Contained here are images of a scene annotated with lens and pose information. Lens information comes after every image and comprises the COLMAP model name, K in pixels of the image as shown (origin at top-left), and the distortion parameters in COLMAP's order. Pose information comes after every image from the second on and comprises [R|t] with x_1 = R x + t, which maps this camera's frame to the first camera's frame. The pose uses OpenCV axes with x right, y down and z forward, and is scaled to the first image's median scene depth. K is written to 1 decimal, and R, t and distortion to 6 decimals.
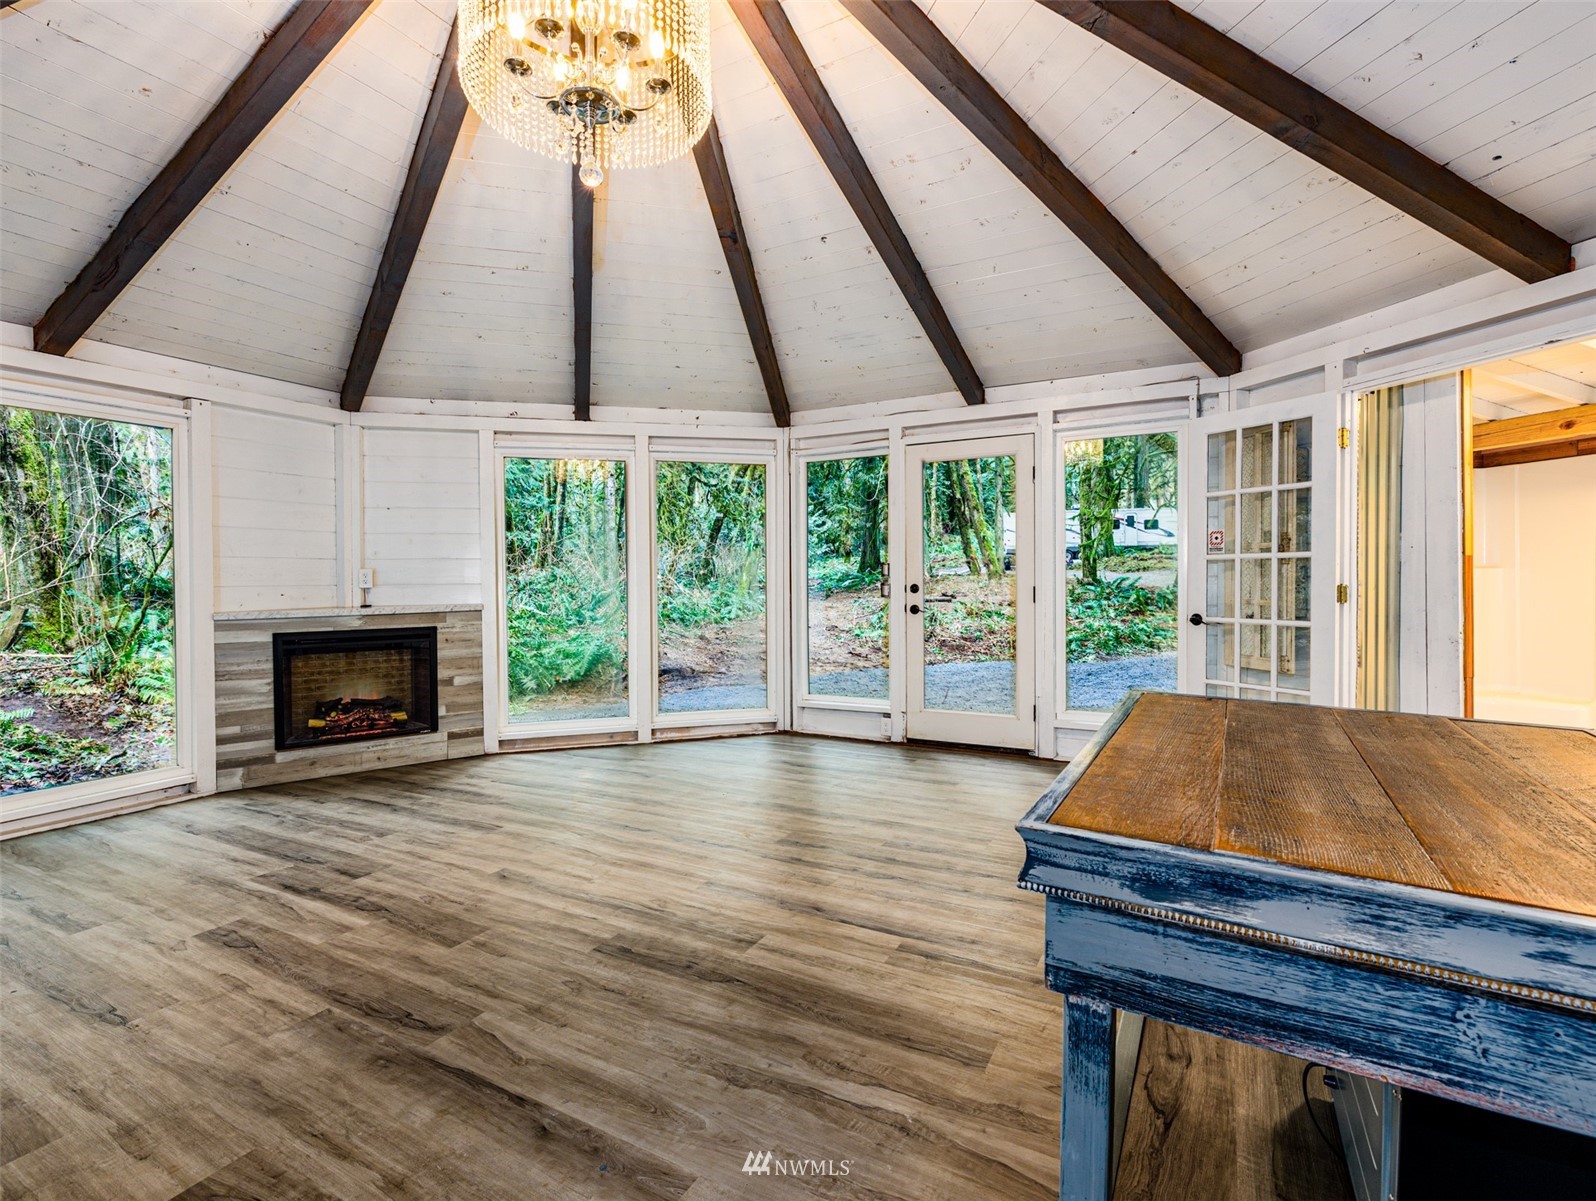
lens RADIAL K [[750.2, 0, 786.9], [0, 750.2, 593.2], [0, 0, 1]] dist [-0.000985, 0.000268]
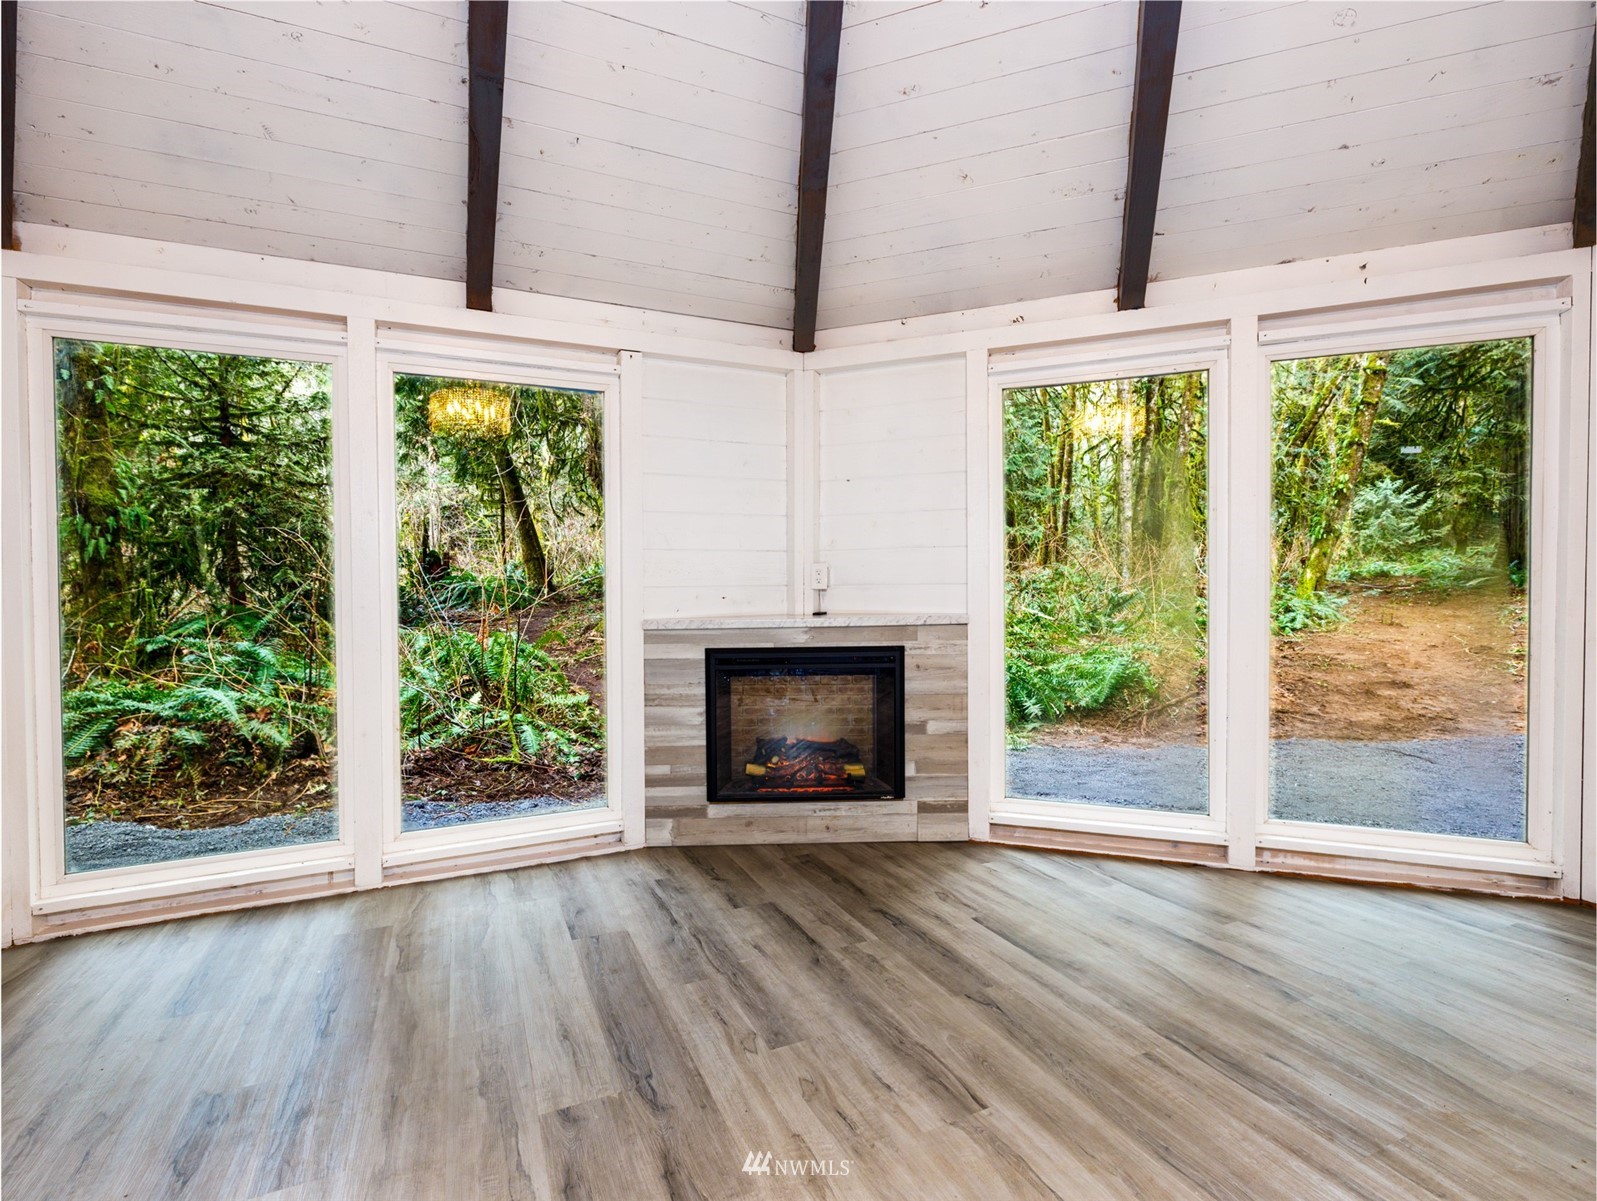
lens RADIAL K [[750.6, 0, 796.7], [0, 750.6, 595.5], [0, 0, 1]] dist [-0.000985, 0.000268]
pose [[0.806495, 0.012023, -0.591118, -0.137908], [-0.008963, 0.999927, 0.008109, -0.006334], [0.591172, -0.001242, 0.806544, 0.378755]]
